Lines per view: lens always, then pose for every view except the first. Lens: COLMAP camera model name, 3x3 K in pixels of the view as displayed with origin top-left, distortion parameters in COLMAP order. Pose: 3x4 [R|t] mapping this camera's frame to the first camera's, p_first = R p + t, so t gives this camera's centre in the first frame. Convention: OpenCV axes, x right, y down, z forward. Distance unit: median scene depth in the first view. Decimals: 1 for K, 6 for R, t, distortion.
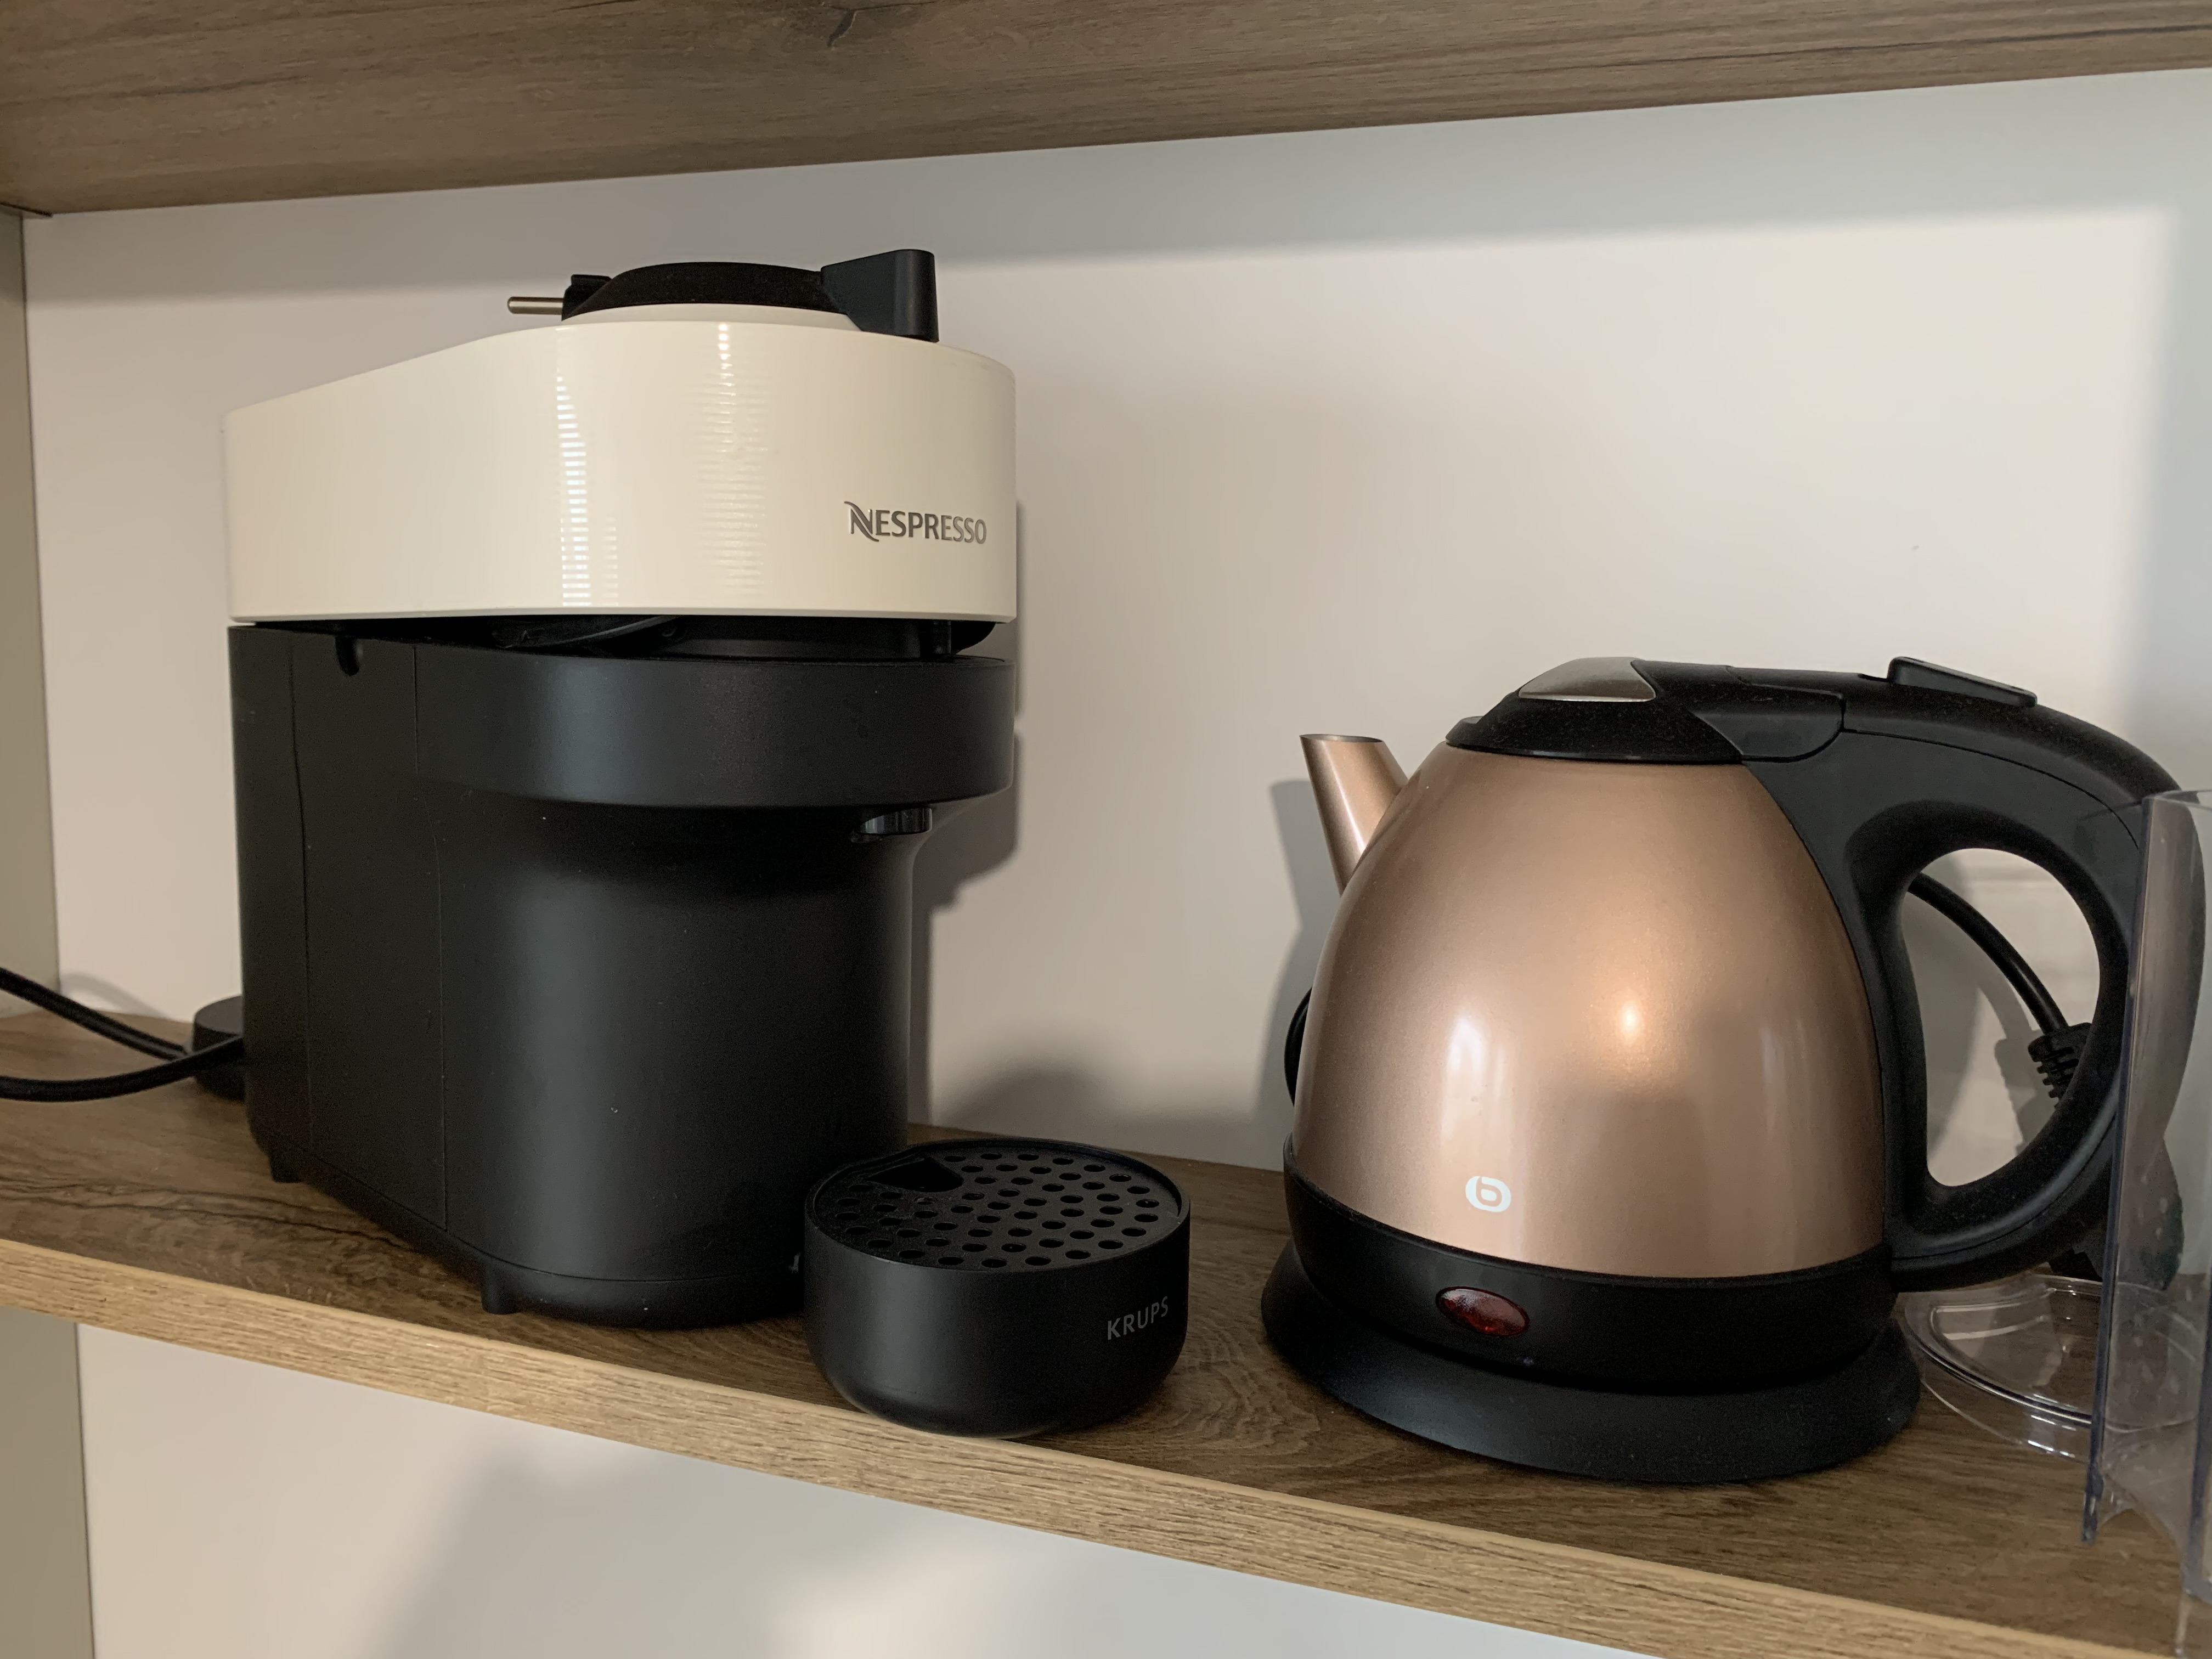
lens RADIAL K [[1661.8, 0, 1108.2], [0, 1661.8, 829.5], [0, 0, 1]] dist [0.041542, -0.054734]
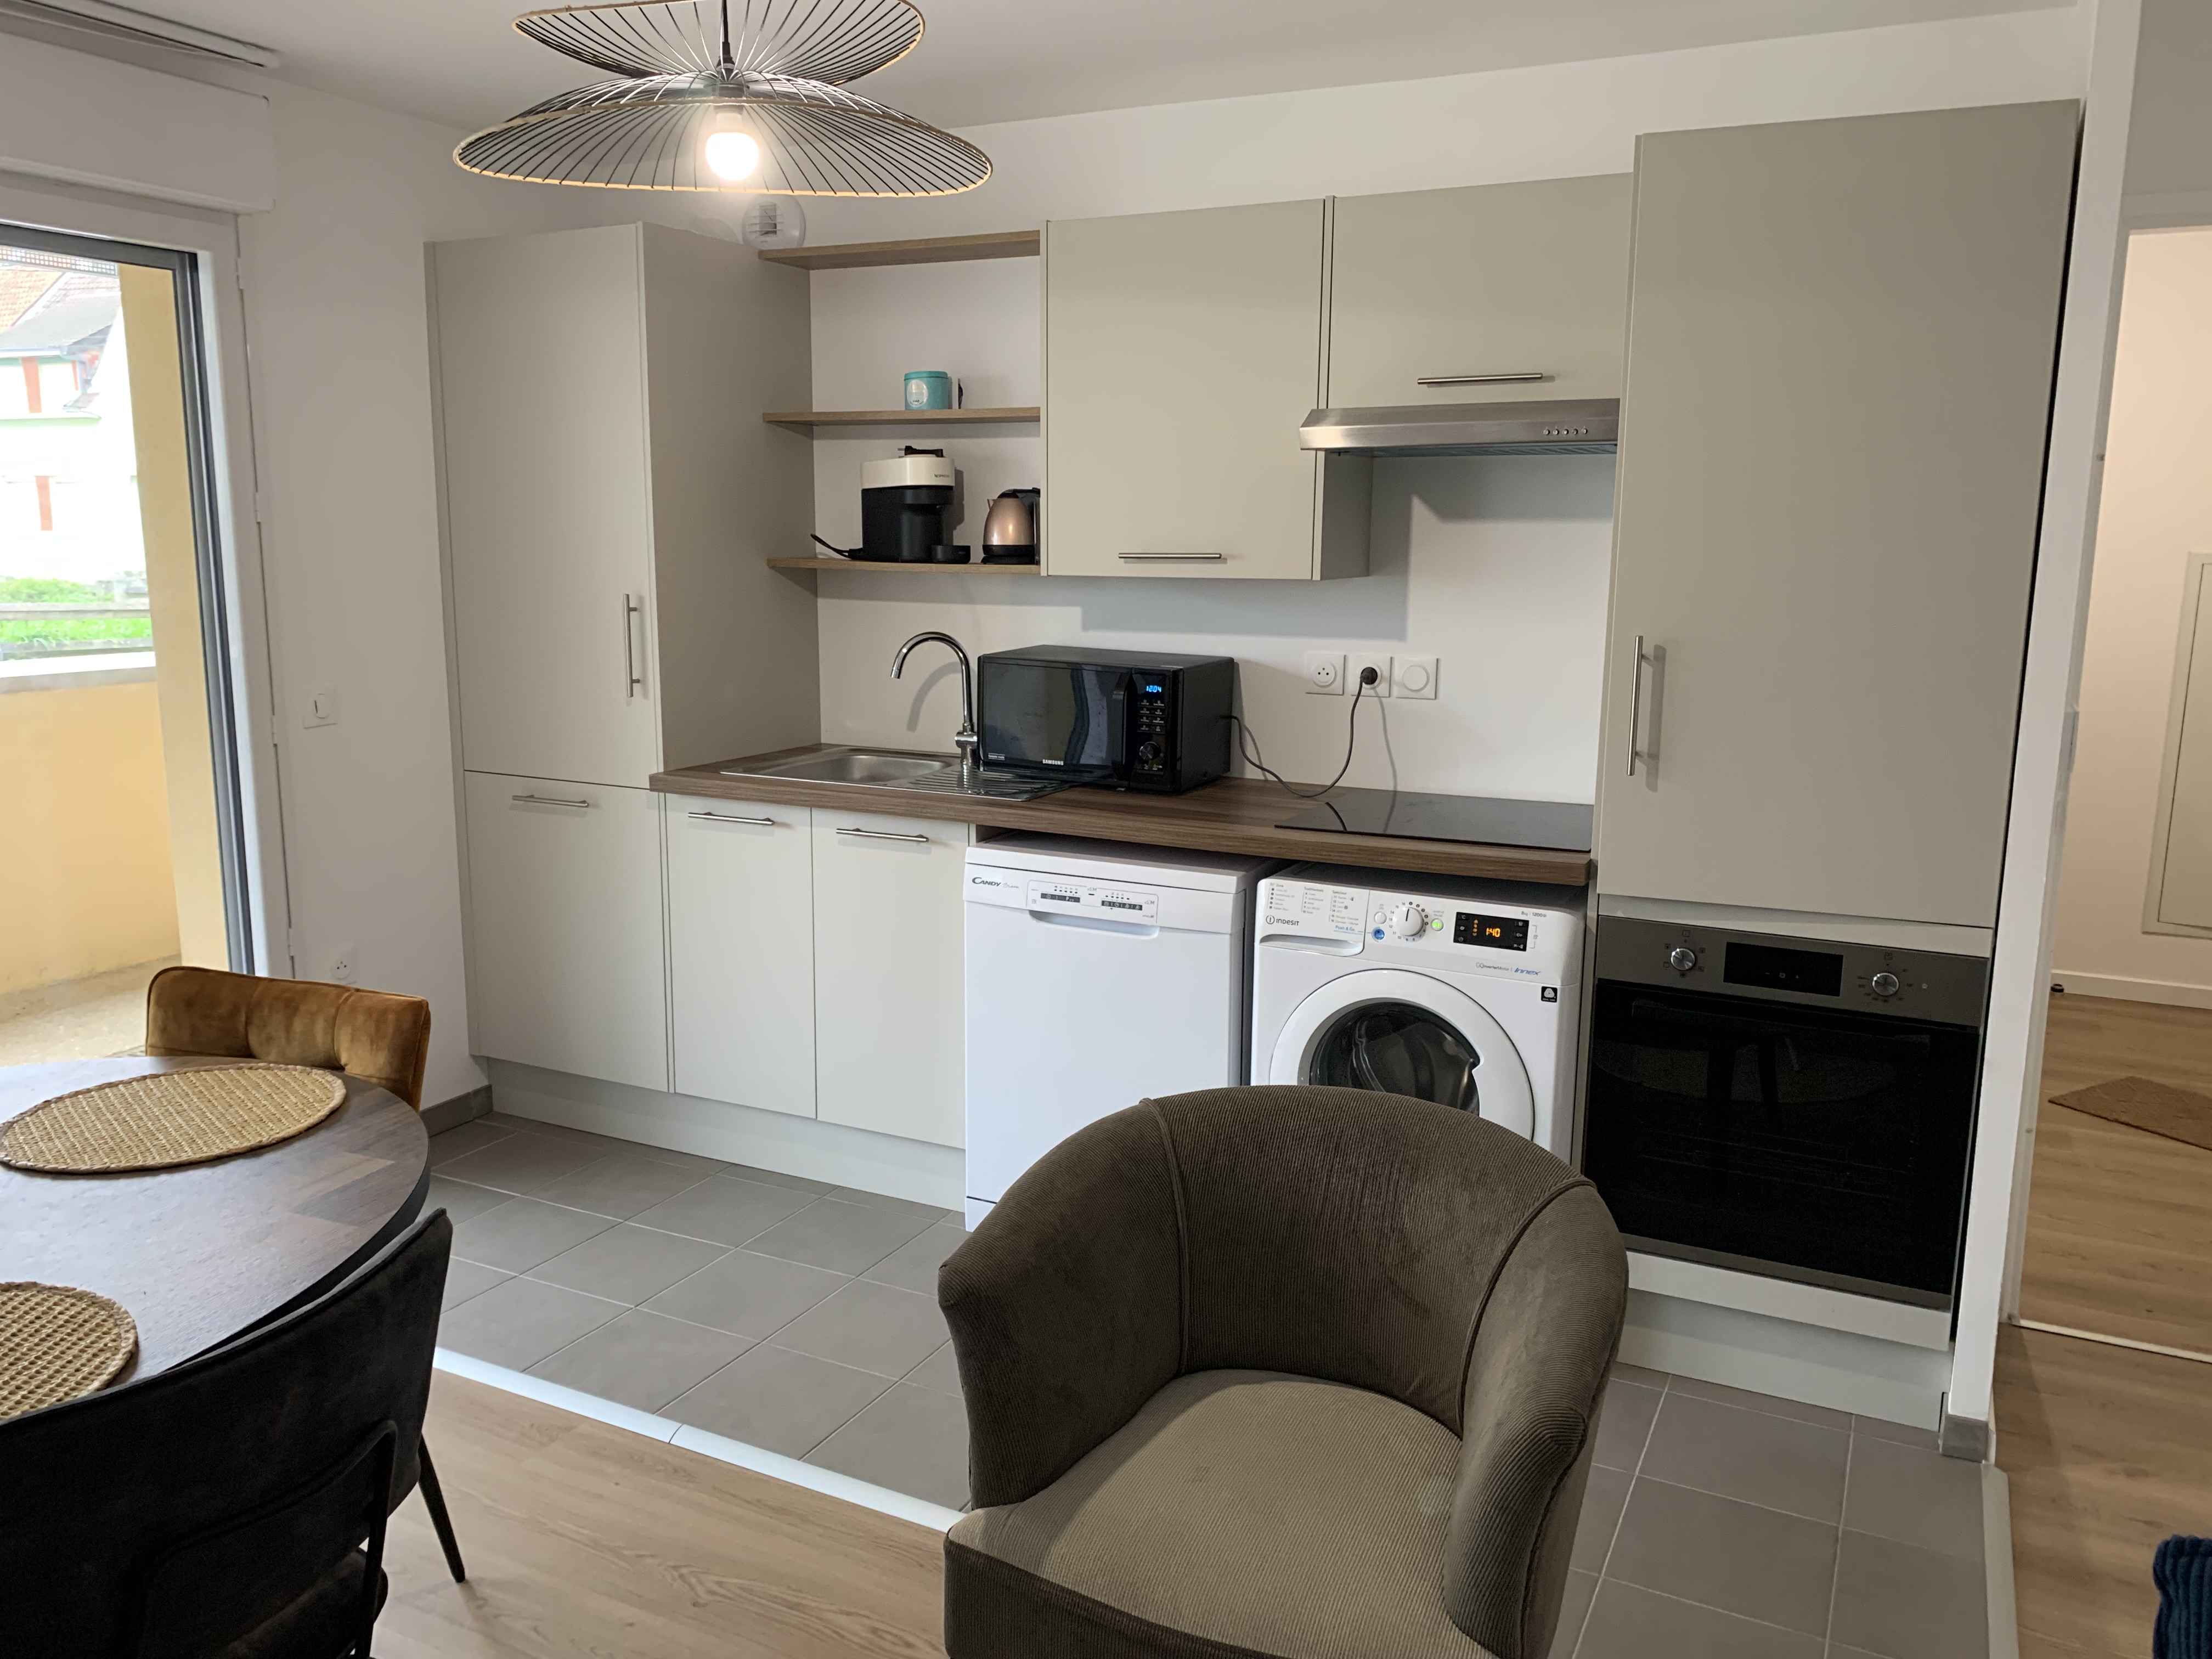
lens RADIAL K [[1661.8, 0, 1098.5], [0, 1661.8, 838.6], [0, 0, 1]] dist [0.041542, -0.054734]
pose [[0.991631, 0.006846, -0.128926, 2.082218], [0.001019, 0.998147, 0.060833, 1.357730], [0.129104, -0.060455, 0.989786, -8.742074]]
